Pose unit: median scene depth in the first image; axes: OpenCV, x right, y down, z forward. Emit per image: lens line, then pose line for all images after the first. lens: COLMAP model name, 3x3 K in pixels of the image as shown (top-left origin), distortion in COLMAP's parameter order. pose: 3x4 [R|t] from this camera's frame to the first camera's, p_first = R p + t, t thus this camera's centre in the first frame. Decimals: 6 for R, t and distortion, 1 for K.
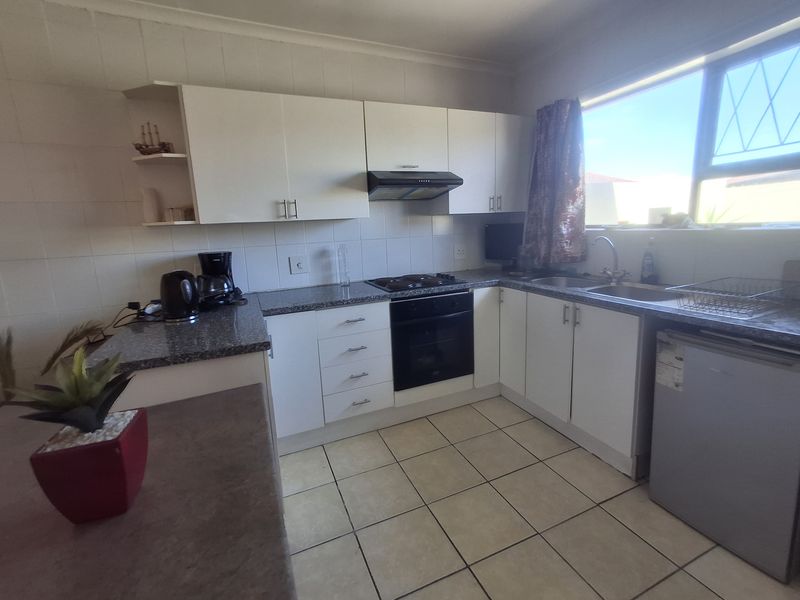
lens RADIAL K [[365.7, 0, 397.5], [0, 365.7, 289.5], [0, 0, 1]] dist [0.004274, 0.000835]
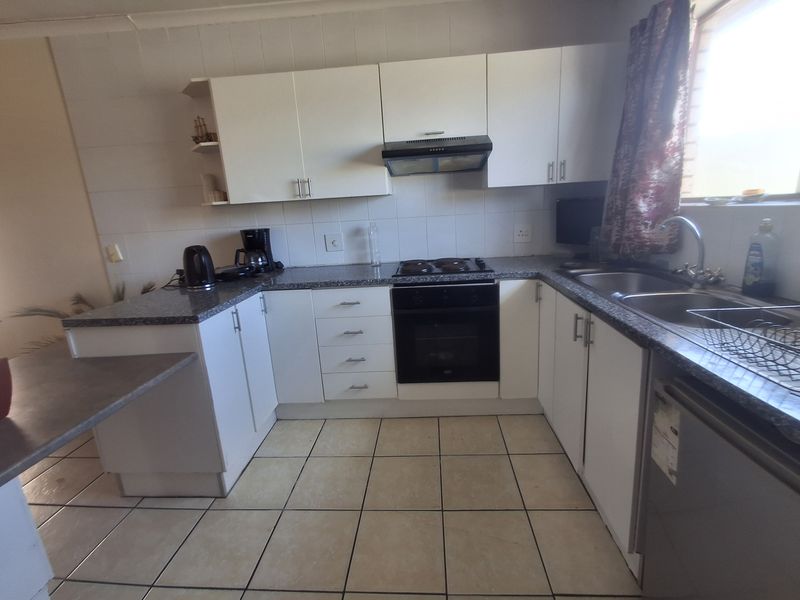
lens RADIAL K [[365.7, 0, 397.5], [0, 365.7, 289.5], [0, 0, 1]] dist [0.004274, 0.000835]
pose [[0.892712, 0.092832, -0.440961, 0.371649], [-0.061903, 0.994537, 0.084051, -0.036047], [0.446355, -0.047737, 0.893582, 0.172781]]
